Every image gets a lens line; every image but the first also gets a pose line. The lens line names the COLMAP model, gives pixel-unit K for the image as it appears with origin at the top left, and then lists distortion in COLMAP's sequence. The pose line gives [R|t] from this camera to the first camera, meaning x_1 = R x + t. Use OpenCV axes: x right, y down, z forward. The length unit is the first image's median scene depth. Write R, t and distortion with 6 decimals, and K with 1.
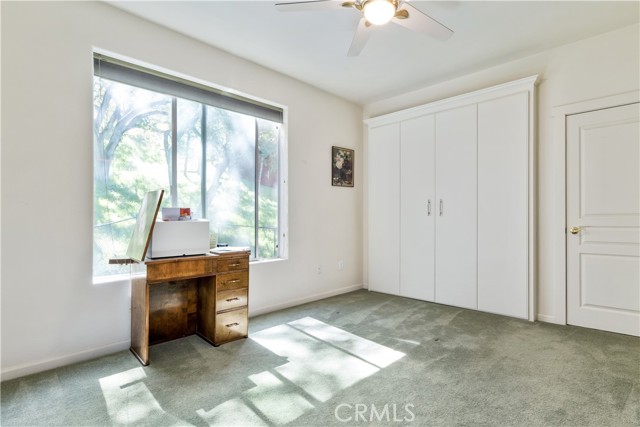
lens RADIAL K [[305.3, 0, 320.0], [0, 305.3, 213.5], [0, 0, 1]] dist [-0.003621, -0.000477]
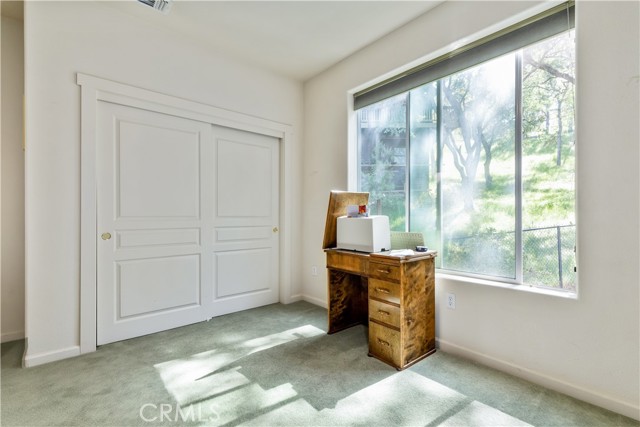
lens RADIAL K [[268.7, 0, 320.0], [0, 268.7, 213.5], [0, 0, 1]] dist [-0.001573, -0.000147]
pose [[0.007724, -0.008378, -0.999935, 0.463555], [0.011820, 0.999896, -0.008286, 0.016326], [0.999900, -0.011755, 0.007822, 0.850102]]
